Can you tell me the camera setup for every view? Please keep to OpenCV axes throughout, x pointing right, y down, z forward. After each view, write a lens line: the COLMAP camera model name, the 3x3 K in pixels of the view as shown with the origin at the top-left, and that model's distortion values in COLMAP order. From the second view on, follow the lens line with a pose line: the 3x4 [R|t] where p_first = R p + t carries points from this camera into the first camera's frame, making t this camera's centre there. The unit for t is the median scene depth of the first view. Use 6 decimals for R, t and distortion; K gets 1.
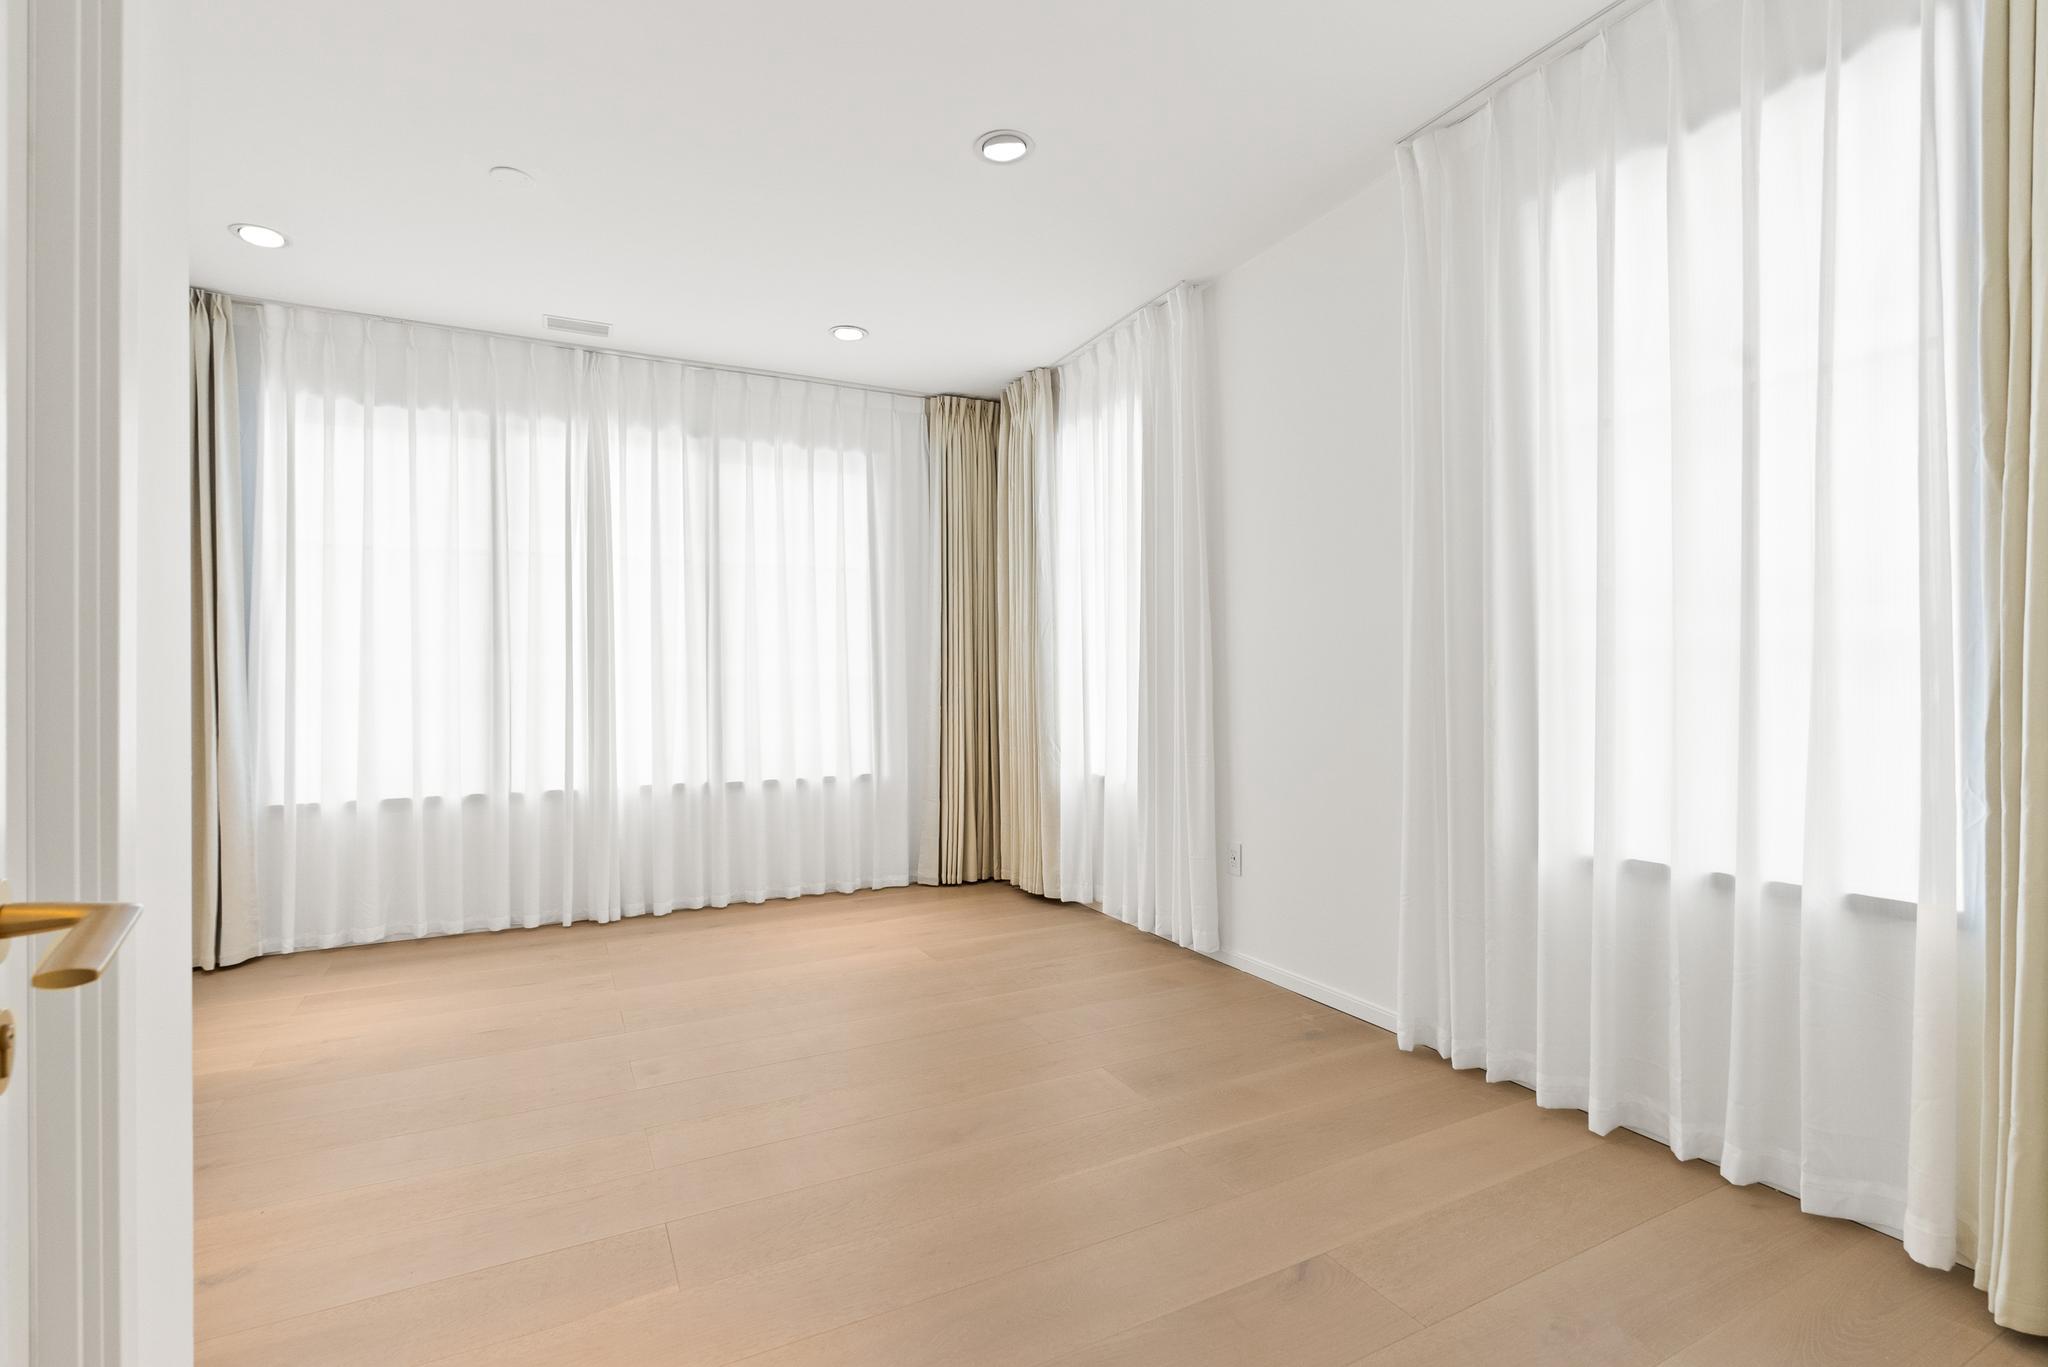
lens RADIAL K [[939.3, 0, 1019.9], [0, 939.3, 680.7], [0, 0, 1]] dist [0.000271, 0.000056]
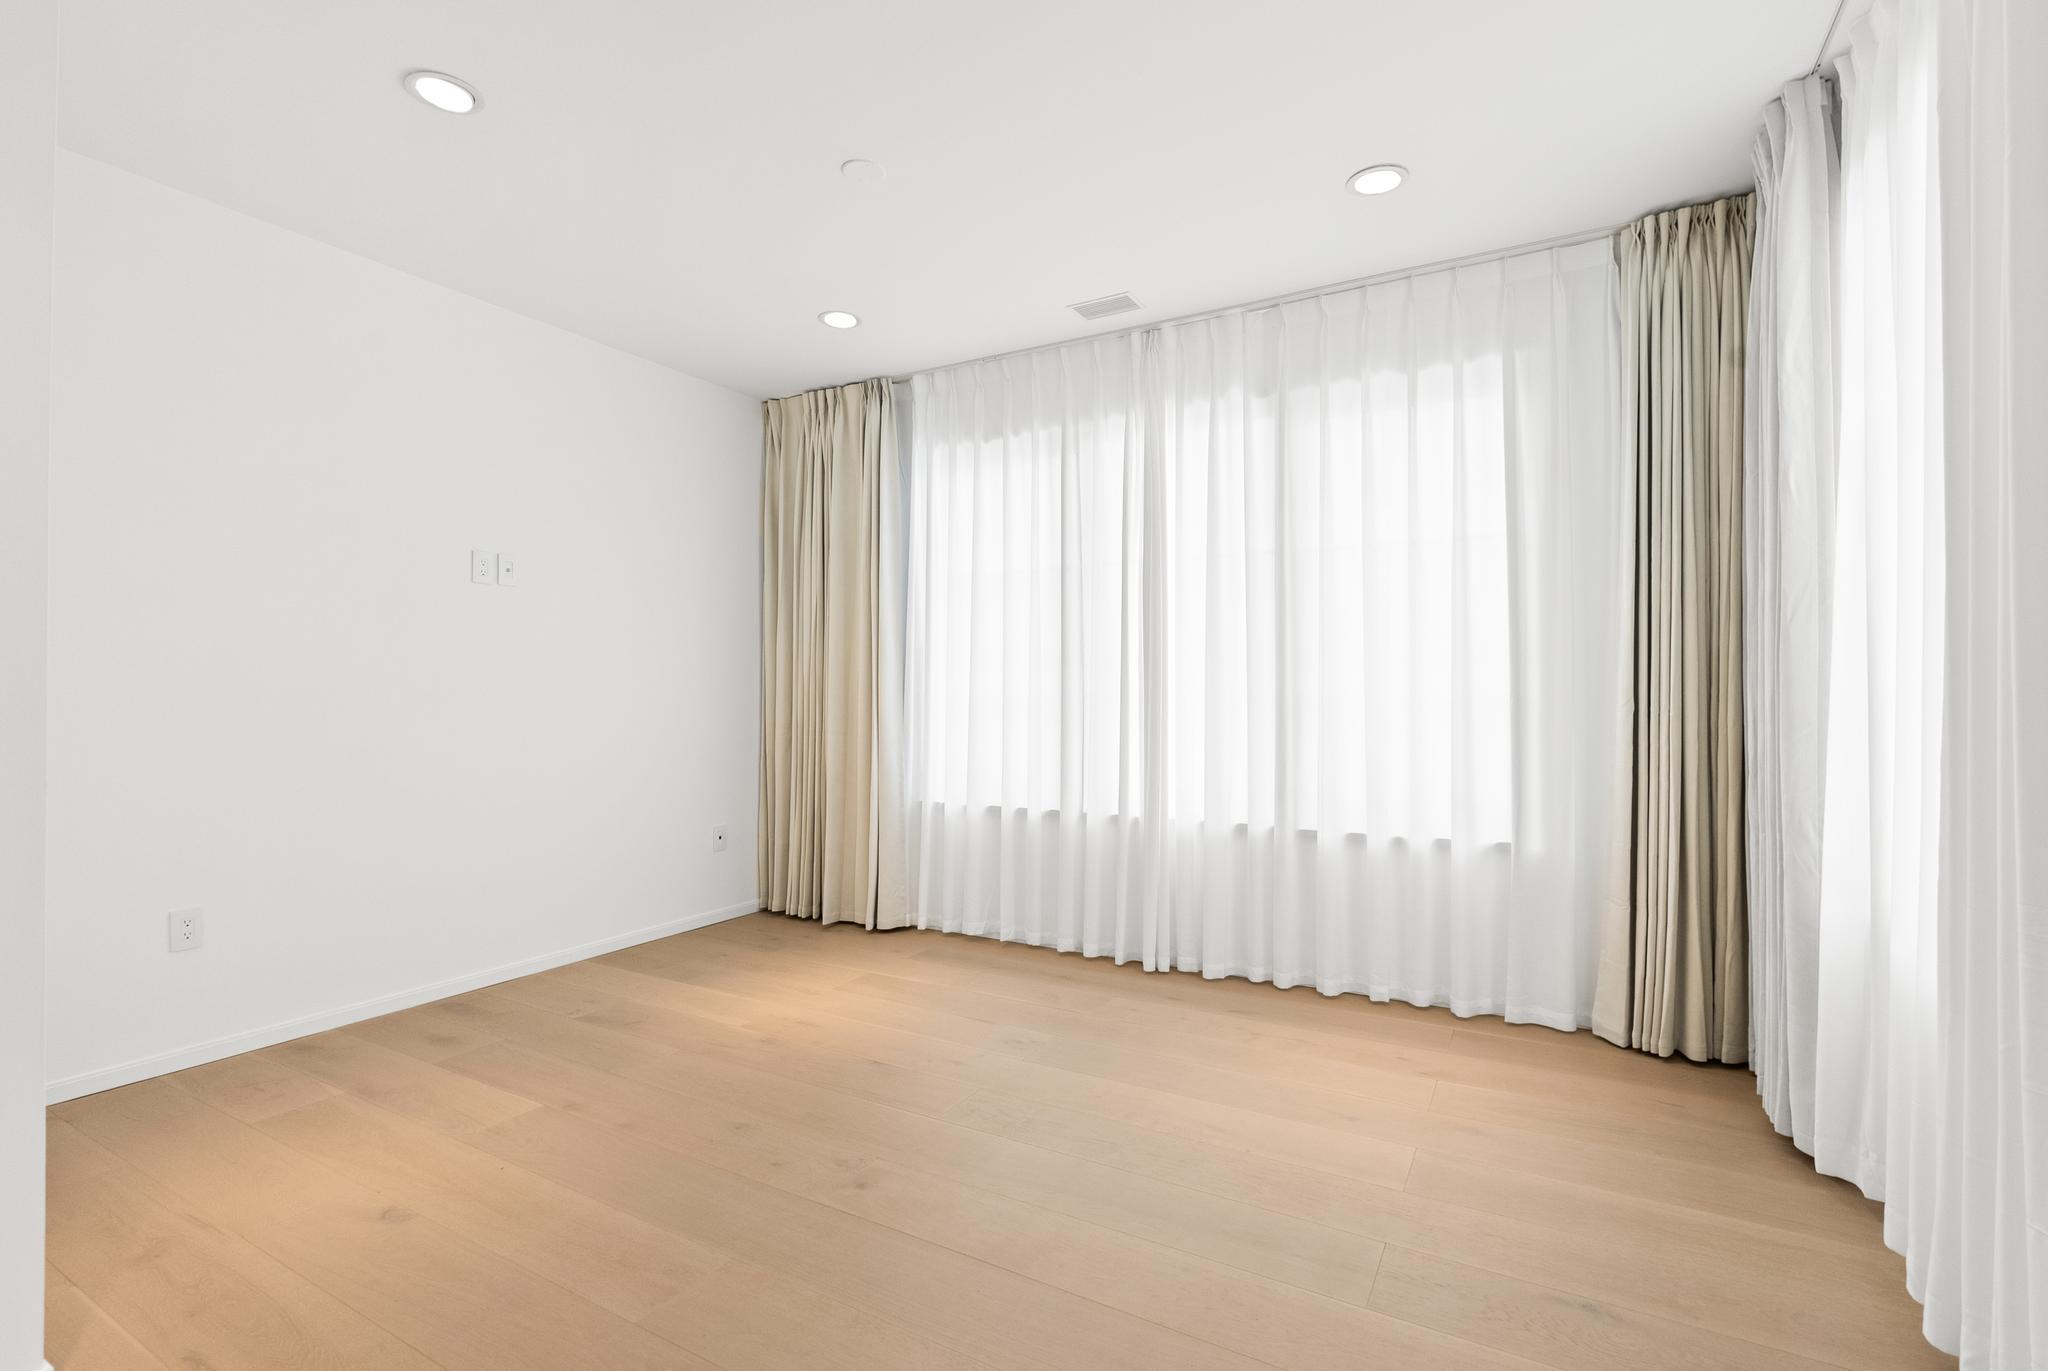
lens RADIAL K [[939.3, 0, 1024.8], [0, 939.3, 693.2], [0, 0, 1]] dist [0.000271, 0.000056]
pose [[0.552521, 0.008387, -0.833457, 0.221595], [-0.004233, 0.999965, 0.007256, -0.010299], [0.833488, -0.000481, 0.552537, 0.396456]]
